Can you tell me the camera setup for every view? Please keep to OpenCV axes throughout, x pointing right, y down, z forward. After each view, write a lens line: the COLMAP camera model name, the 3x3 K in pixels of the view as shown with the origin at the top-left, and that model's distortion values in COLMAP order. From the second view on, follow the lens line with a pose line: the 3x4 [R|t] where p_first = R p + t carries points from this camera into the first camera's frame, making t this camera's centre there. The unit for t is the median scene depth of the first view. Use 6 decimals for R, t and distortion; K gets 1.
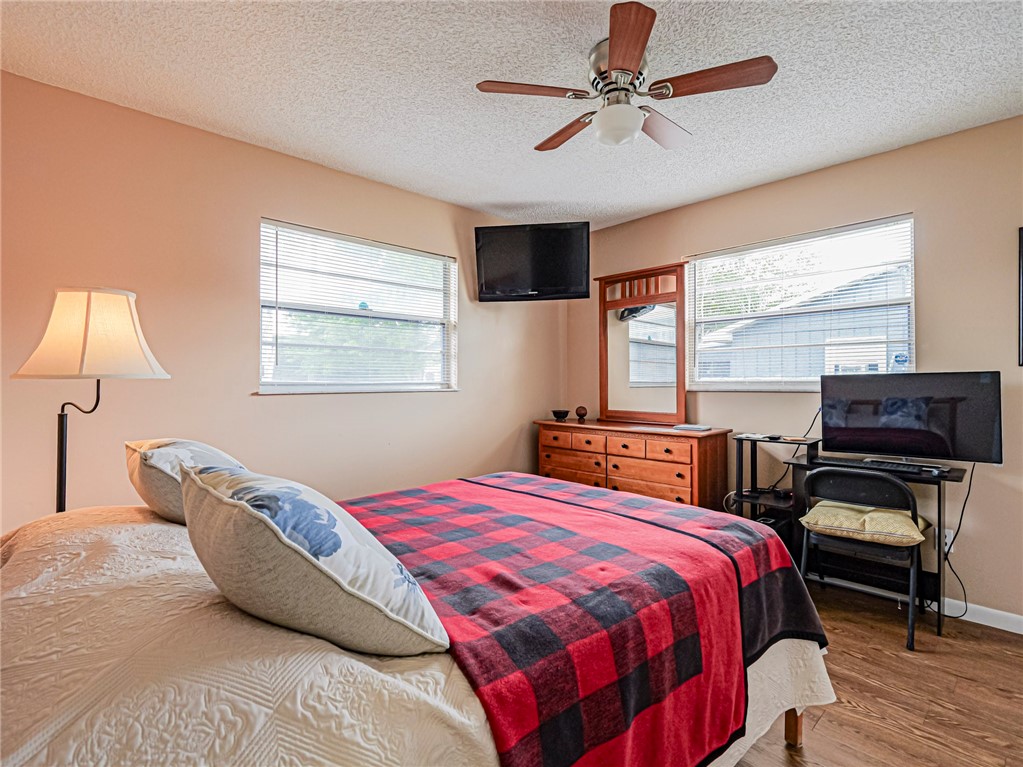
lens RADIAL K [[505.0, 0, 510.5], [0, 505.0, 375.7], [0, 0, 1]] dist [-0.011302, 0.000471]
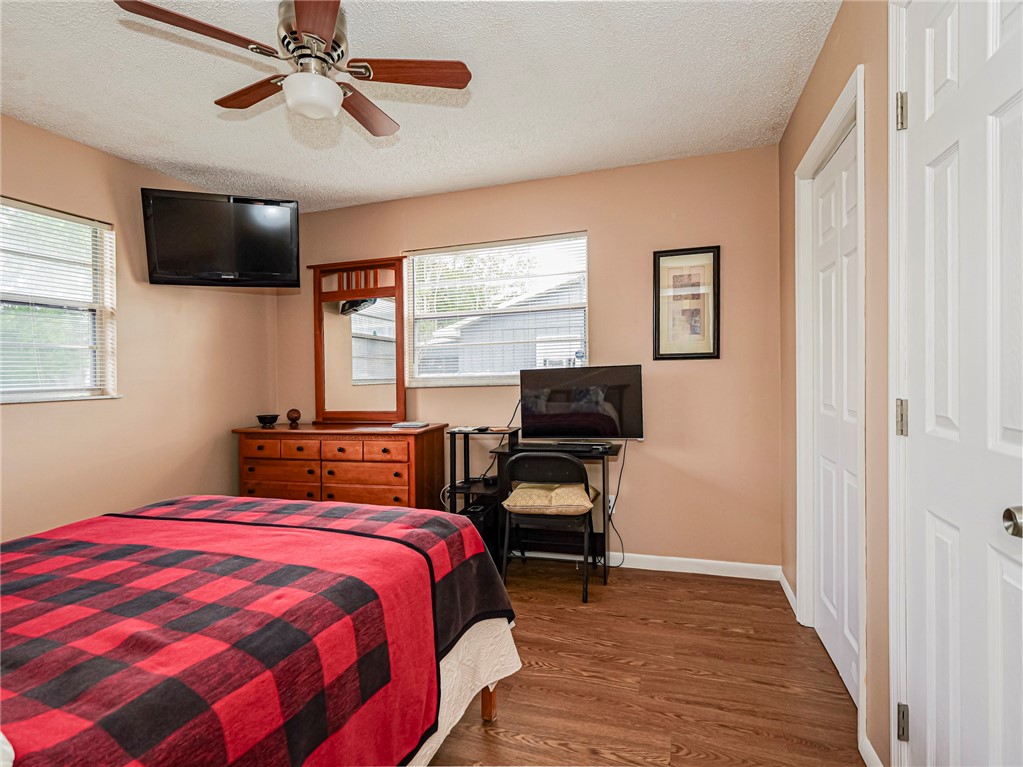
lens RADIAL K [[523.5, 0, 520.4], [0, 523.5, 375.0], [0, 0, 1]] dist [0.019801, -0.004072]
pose [[0.874203, -0.023890, 0.484972, 0.067105], [0.020124, 0.999713, 0.012972, -0.005145], [-0.485143, -0.001581, 0.874433, -0.006854]]
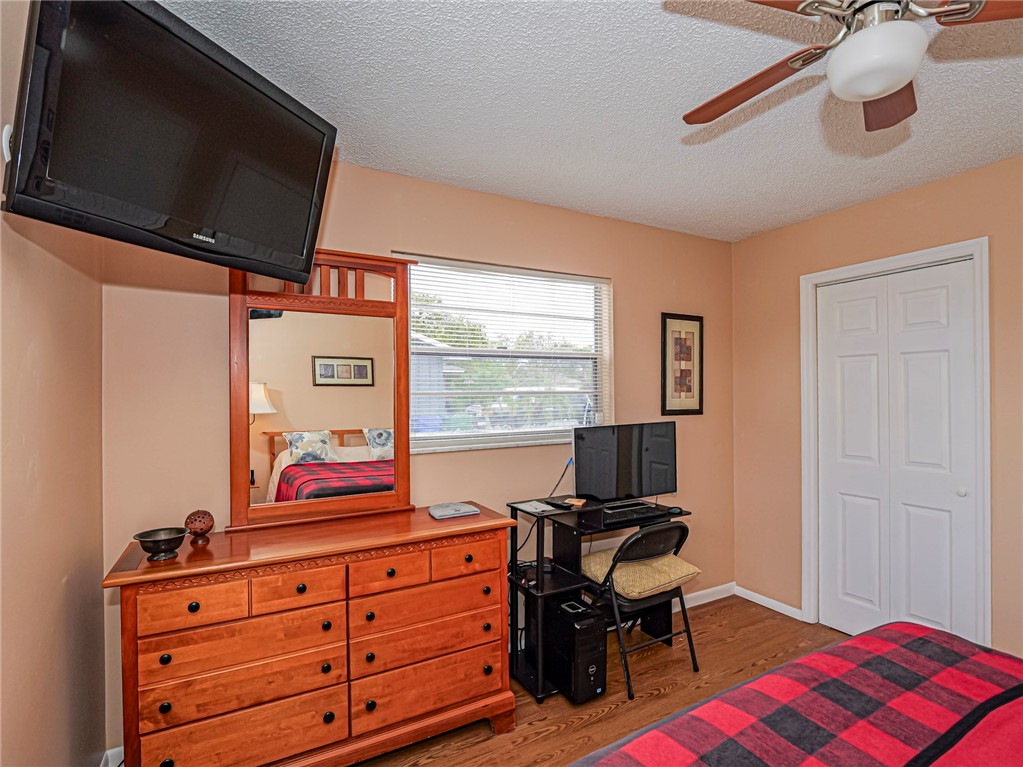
lens RADIAL K [[505.0, 0, 512.7], [0, 505.0, 390.5], [0, 0, 1]] dist [-0.011302, 0.000471]
pose [[0.250566, 0.001426, 0.968099, -0.361141], [-0.005707, 0.999984, 0.000005, -0.078772], [-0.968083, -0.005526, 0.250570, 0.980490]]
